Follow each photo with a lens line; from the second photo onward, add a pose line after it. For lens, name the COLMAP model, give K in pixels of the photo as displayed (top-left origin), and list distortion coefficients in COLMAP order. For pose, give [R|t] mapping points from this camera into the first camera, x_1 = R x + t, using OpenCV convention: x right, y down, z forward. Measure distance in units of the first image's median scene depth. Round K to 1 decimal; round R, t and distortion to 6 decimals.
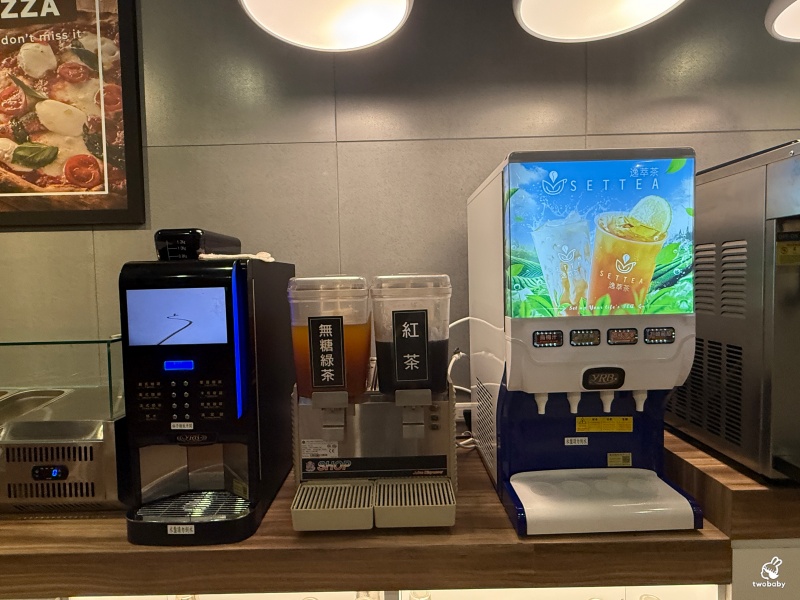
lens RADIAL K [[448.0, 0, 397.9], [0, 448.0, 300.9], [0, 0, 1]] dist [-0.000251, 0.001798]
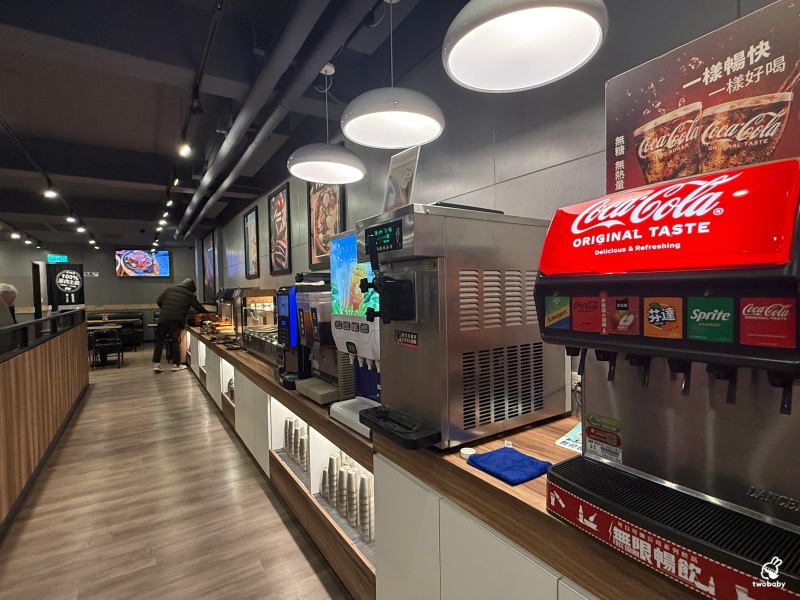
lens RADIAL K [[401.6, 0, 400.0], [0, 401.6, 298.5], [0, 0, 1]] dist [-0.000377, -0.001376]
pose [[0.550268, 0.031497, -0.834394, 2.028305], [-0.033549, 0.999315, 0.015597, -0.074945], [0.834314, 0.019410, 0.550948, 0.214937]]
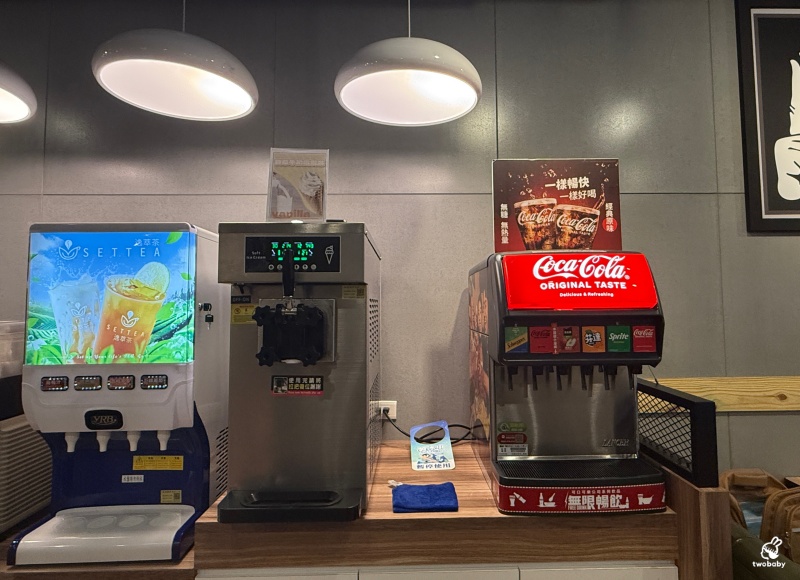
lens RADIAL K [[481.8, 0, 425.5], [0, 481.8, 272.0], [0, 0, 1]] dist [0.002859, -0.006720]
pose [[0.999156, 0.018569, 0.036647, 1.230645], [-0.014130, 0.992929, -0.117868, -0.067402], [-0.038576, 0.117251, 0.992353, -0.290361]]
